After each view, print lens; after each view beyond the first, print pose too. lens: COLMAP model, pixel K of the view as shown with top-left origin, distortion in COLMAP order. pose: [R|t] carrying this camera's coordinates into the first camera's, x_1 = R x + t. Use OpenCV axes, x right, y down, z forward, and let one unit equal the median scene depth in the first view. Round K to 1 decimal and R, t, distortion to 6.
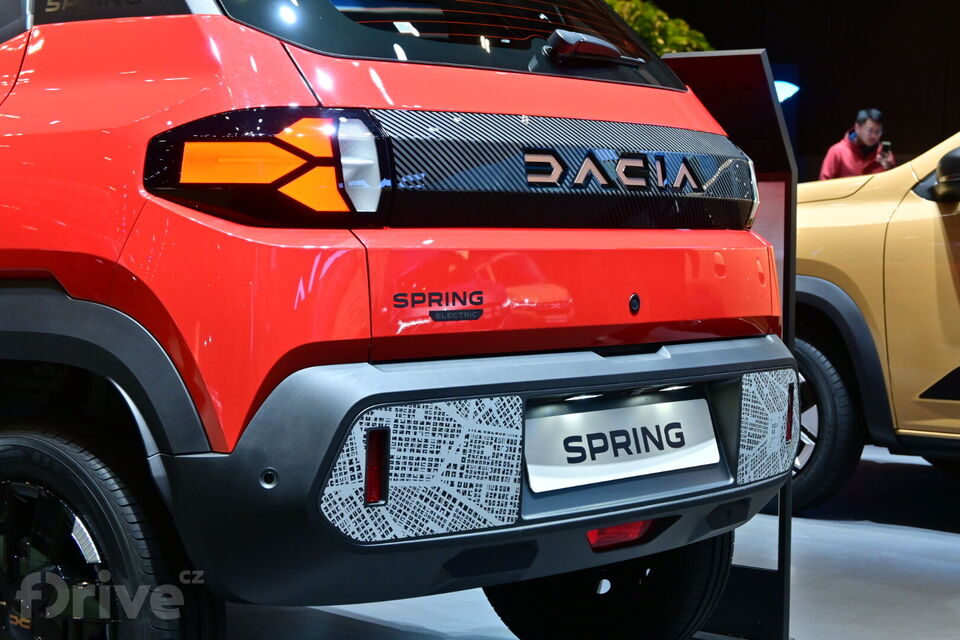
lens RADIAL K [[2043.3, 0, 480.0], [0, 2043.3, 320.0], [0, 0, 1]] dist [-0.022637, -0.057421]
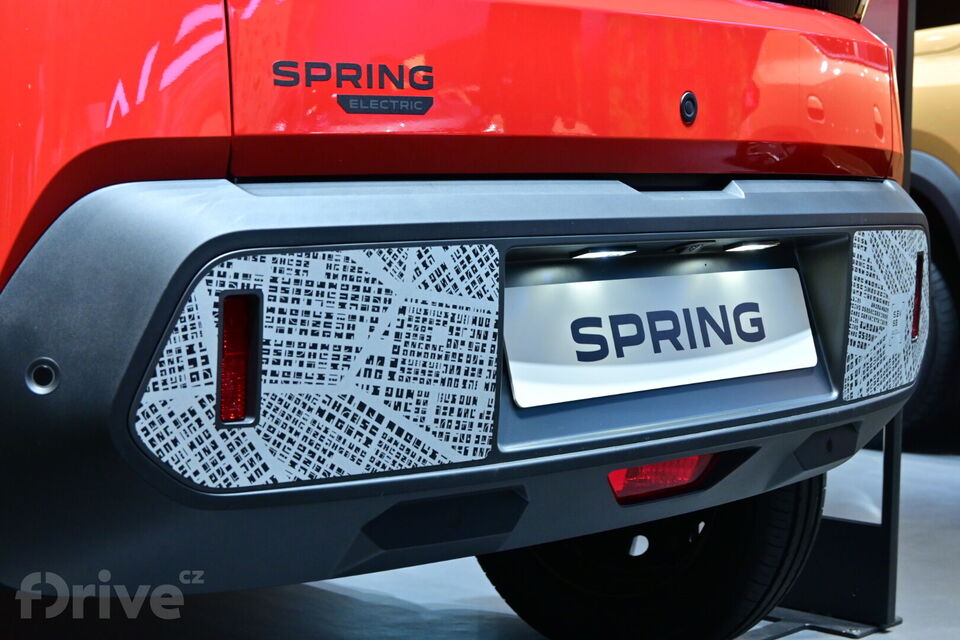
lens RADIAL K [[2043.3, 0, 480.0], [0, 2043.3, 320.0], [0, 0, 1]] dist [-0.022637, -0.057421]
pose [[0.999734, 0.006066, -0.022252, 0.028839], [-0.005318, 0.999425, 0.033488, 0.039623], [0.022442, -0.033361, 0.999191, 0.409607]]
